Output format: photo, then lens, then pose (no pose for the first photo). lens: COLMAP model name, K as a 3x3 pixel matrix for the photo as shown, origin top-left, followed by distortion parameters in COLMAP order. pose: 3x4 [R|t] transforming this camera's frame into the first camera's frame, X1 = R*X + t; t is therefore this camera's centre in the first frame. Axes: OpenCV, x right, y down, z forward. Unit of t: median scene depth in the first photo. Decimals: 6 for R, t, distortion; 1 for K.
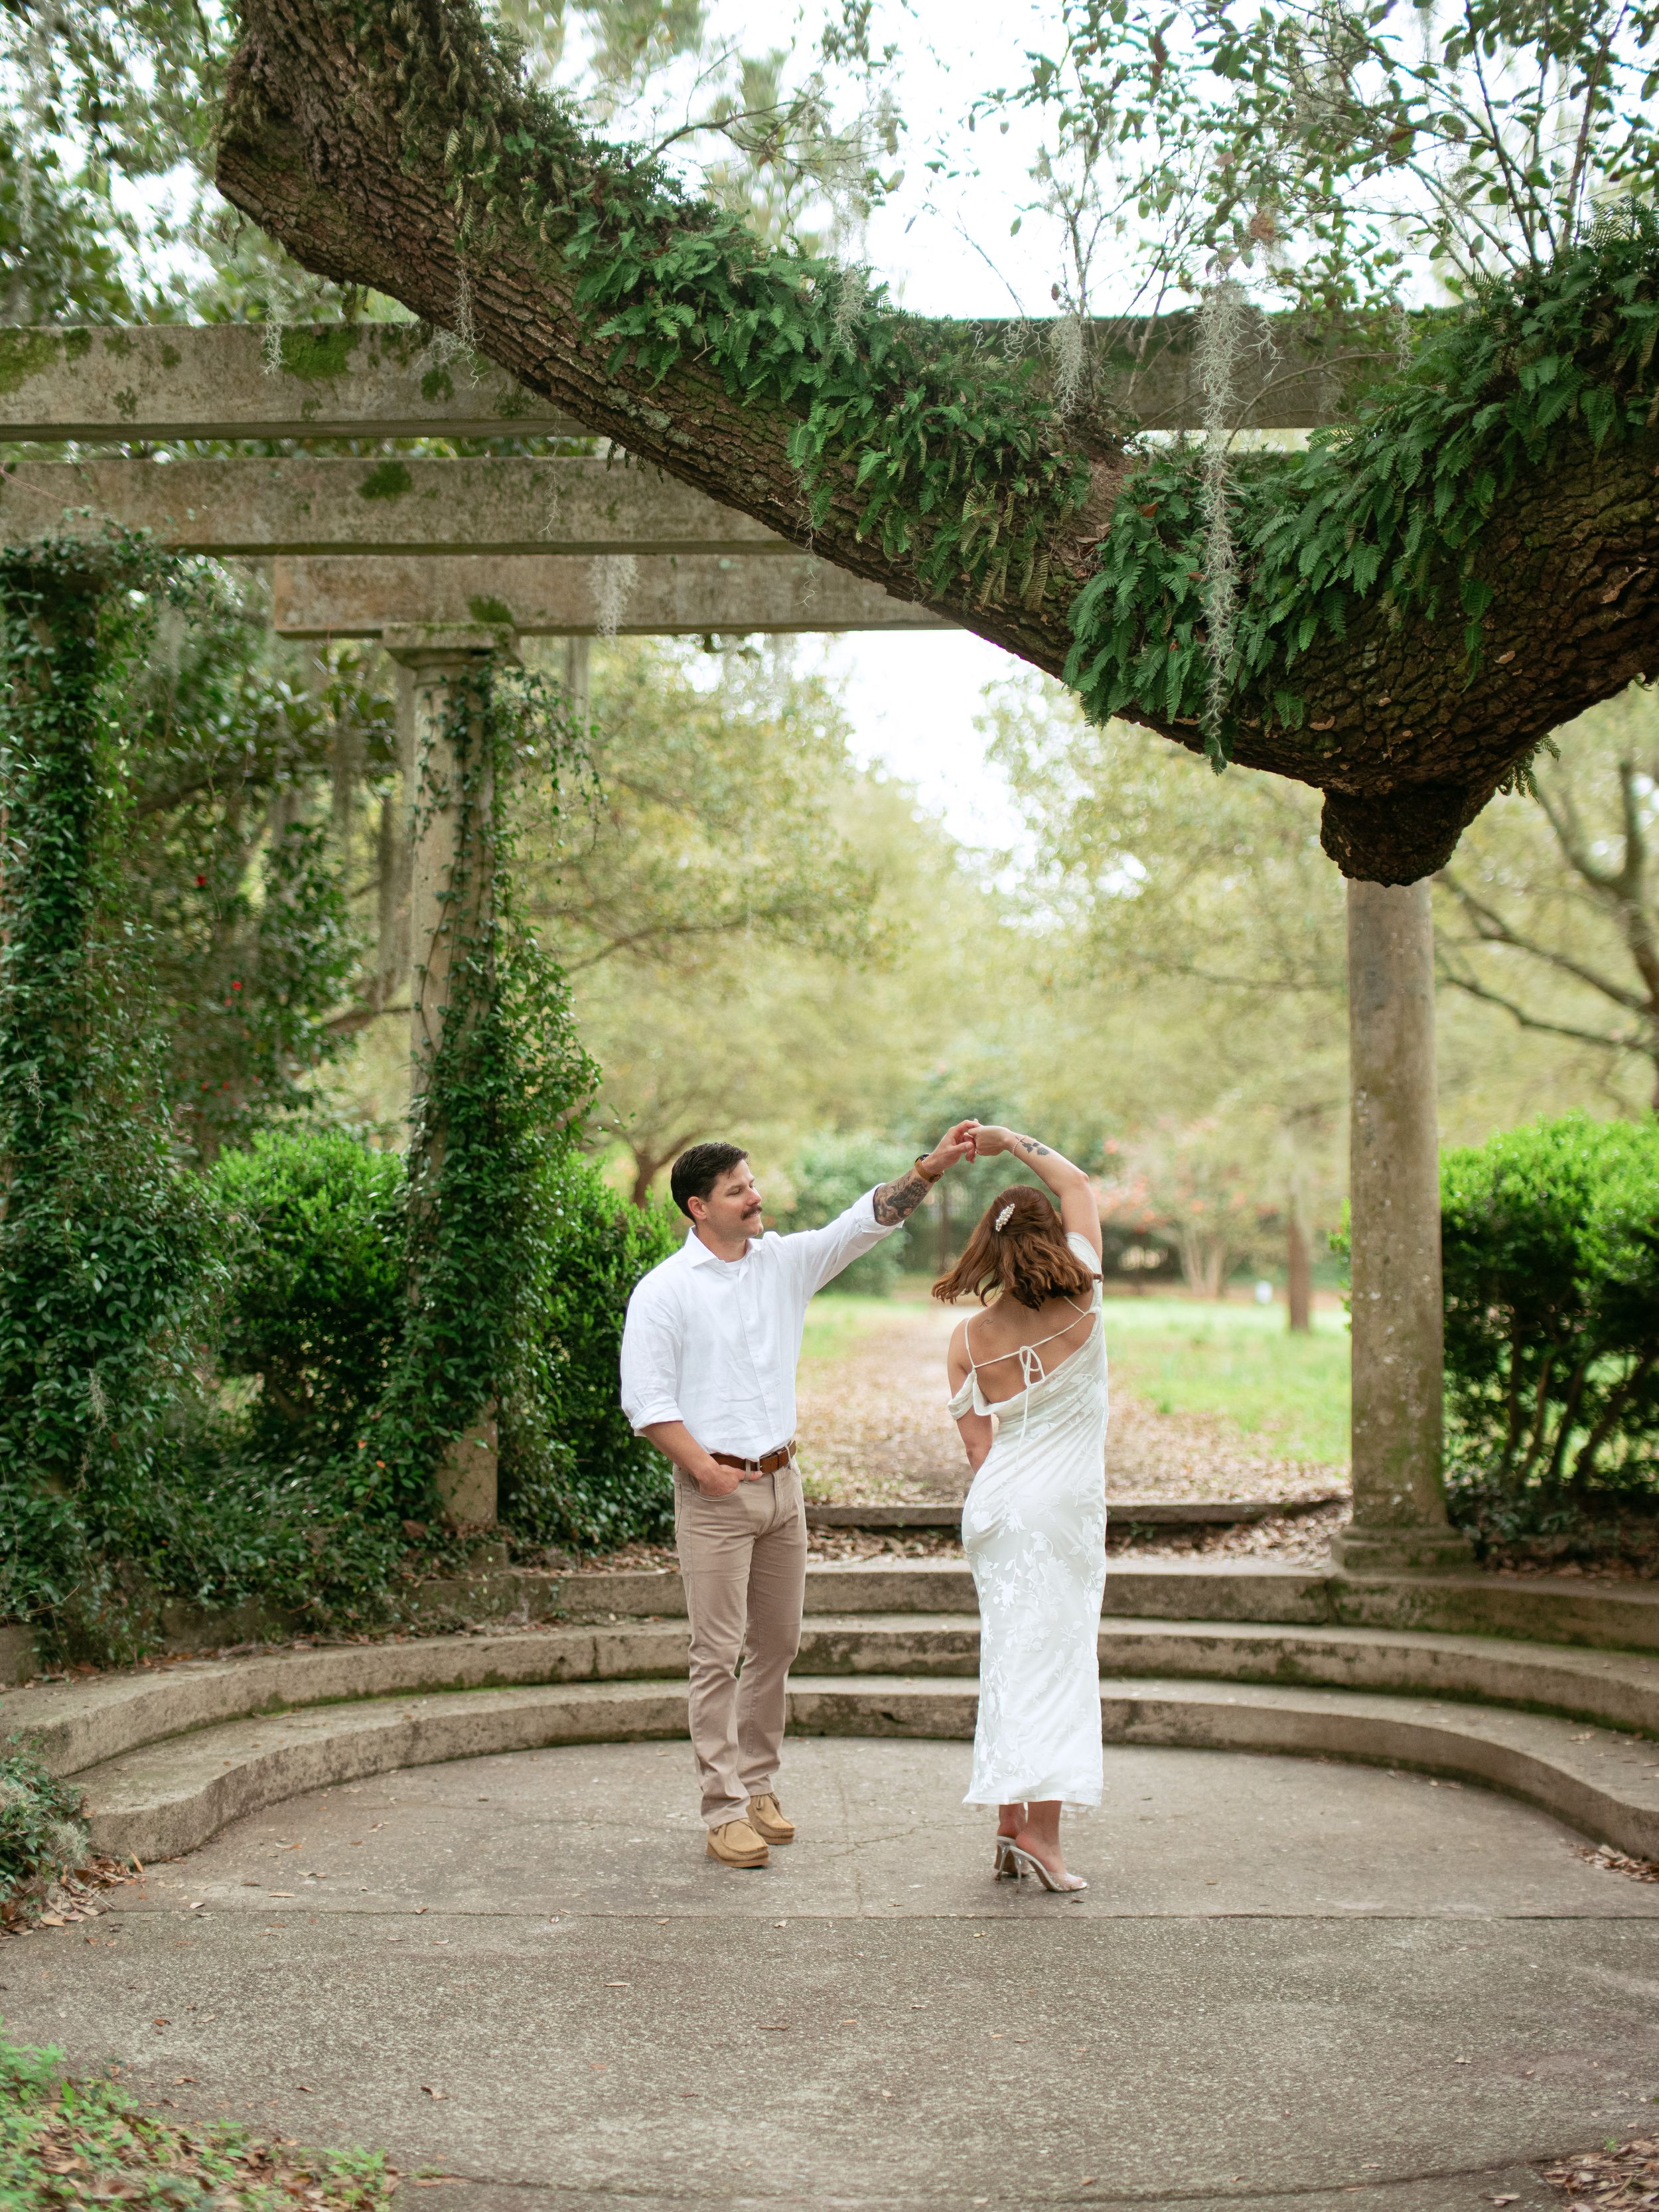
lens RADIAL K [[3768.9, 0, 829.5], [0, 3768.9, 1106.0], [0, 0, 1]] dist [-0.090950, 0.339469]
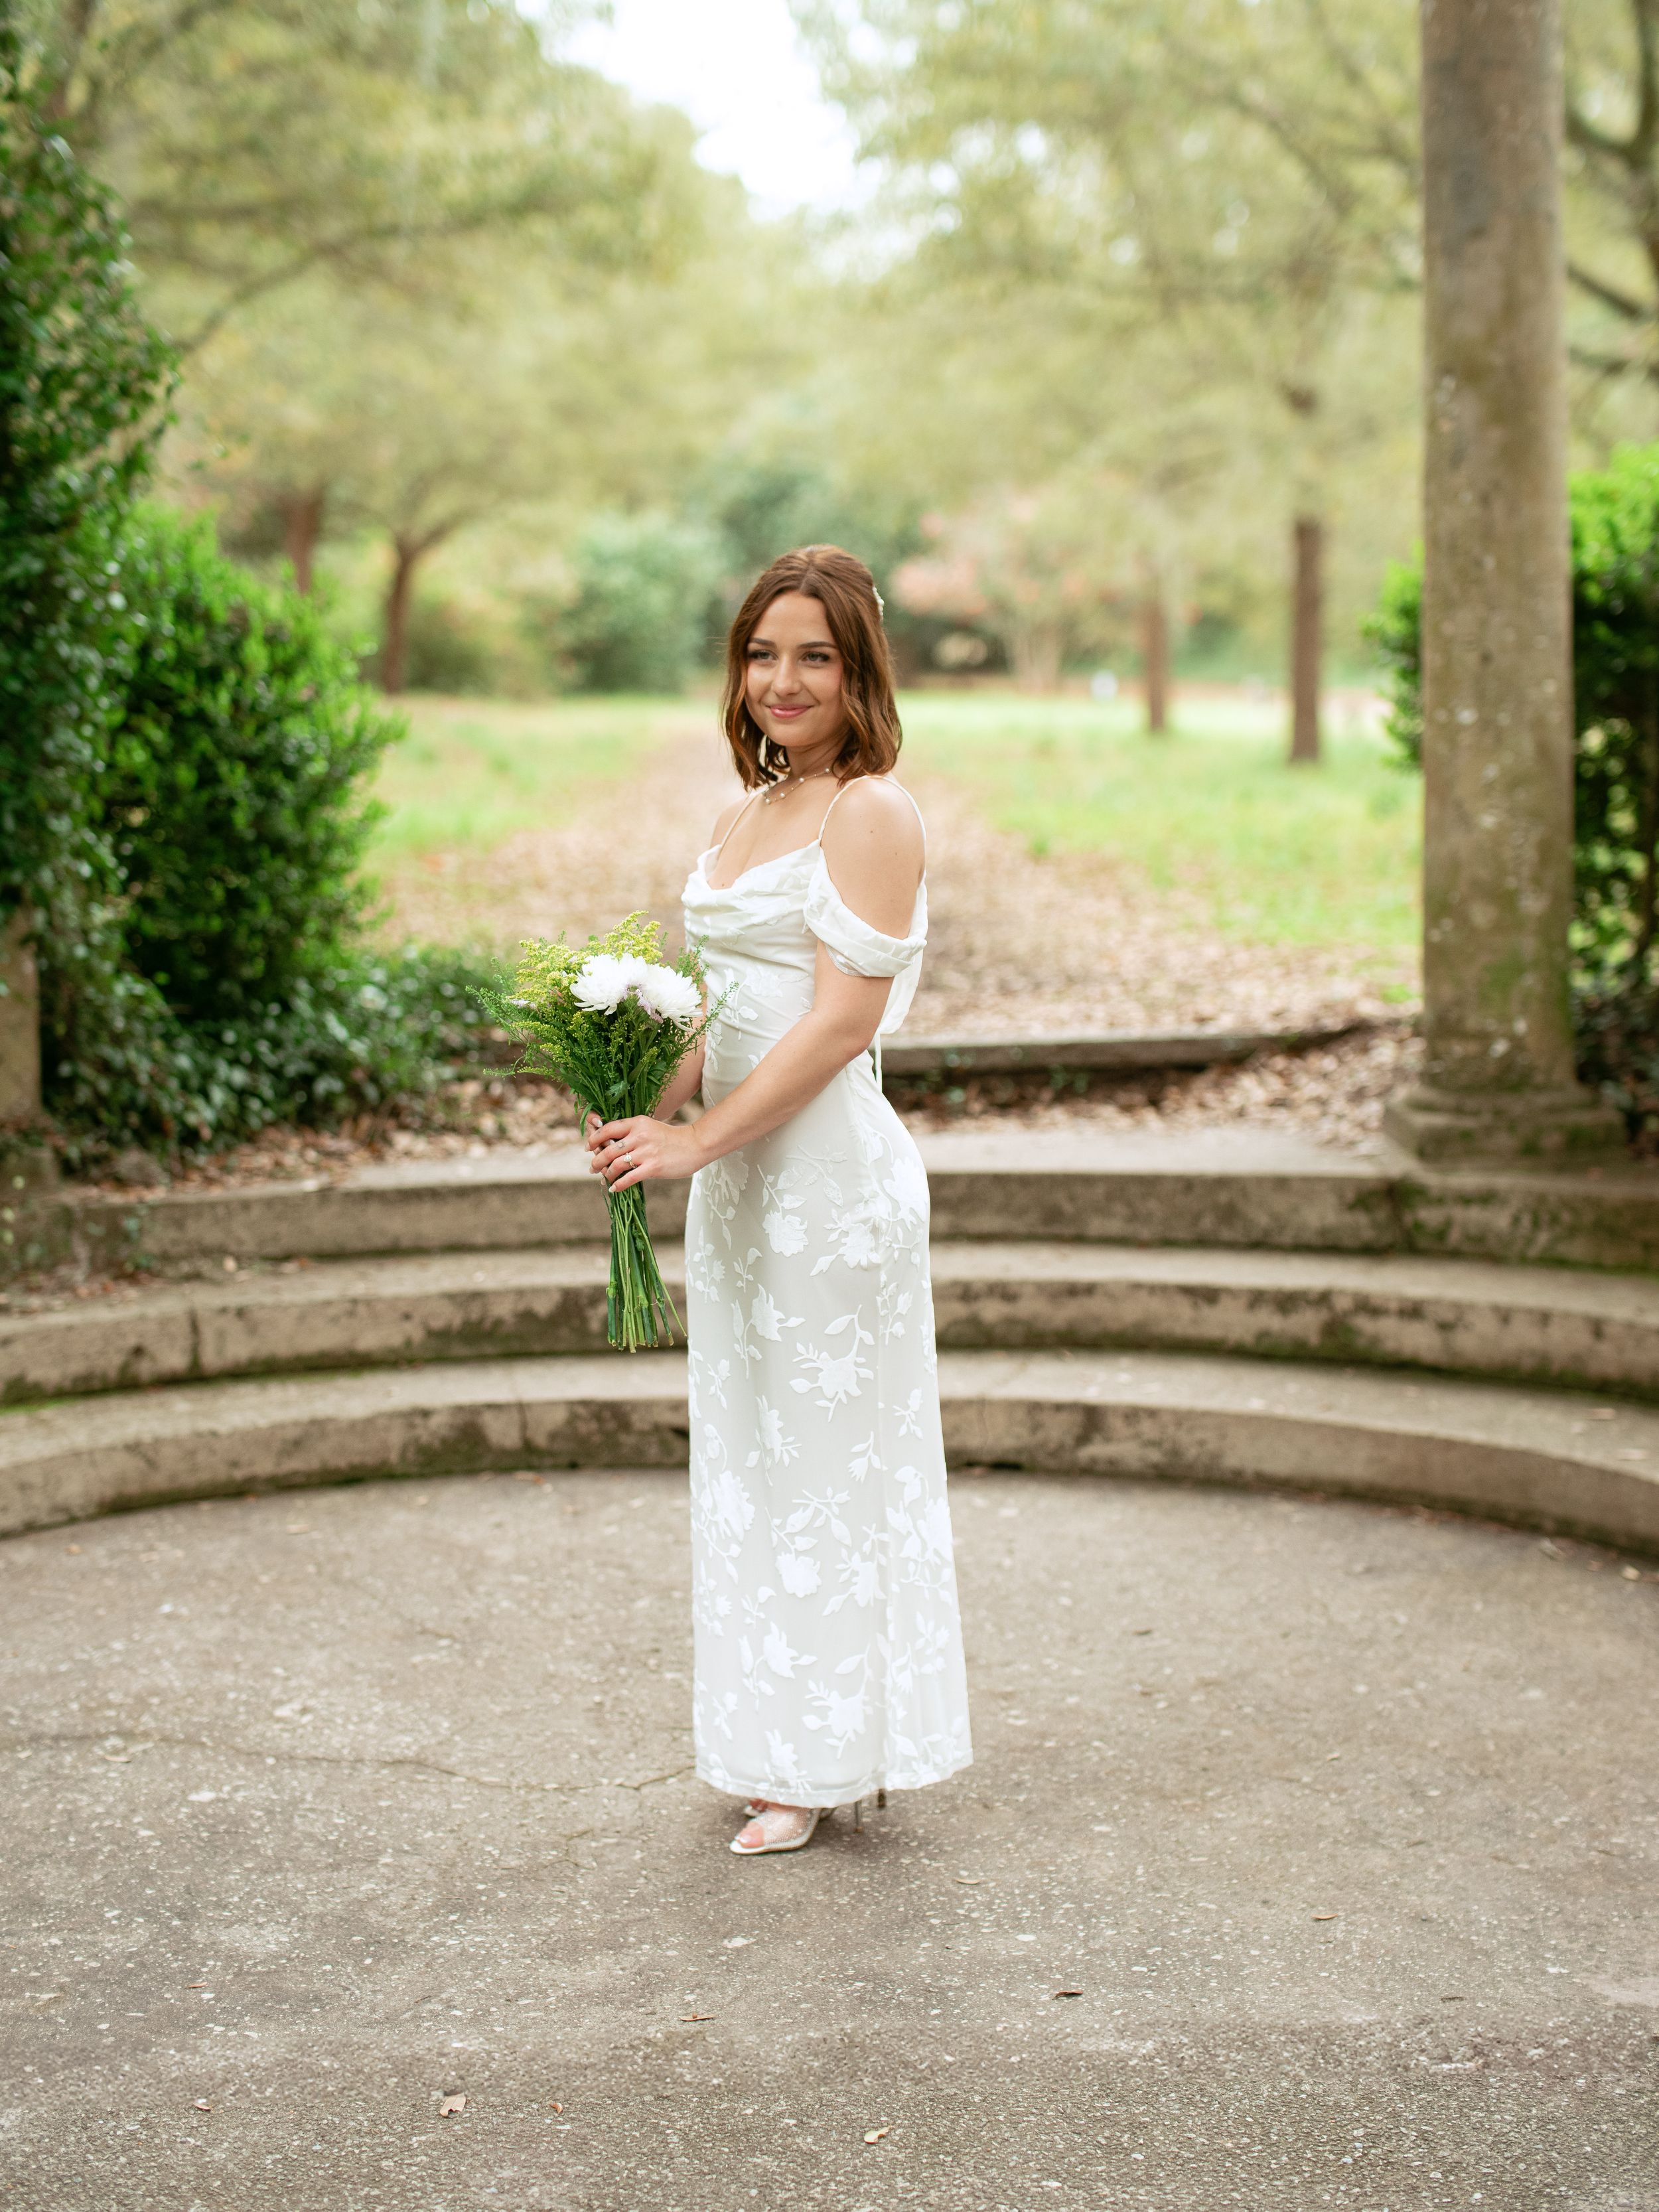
lens RADIAL K [[3768.9, 0, 829.5], [0, 3768.9, 1106.0], [0, 0, 1]] dist [-0.090950, 0.339469]
pose [[0.998445, -0.023798, 0.050415, 0.010155], [0.015427, 0.986940, 0.160347, 0.014300], [-0.053573, -0.159320, 0.985772, 0.417937]]
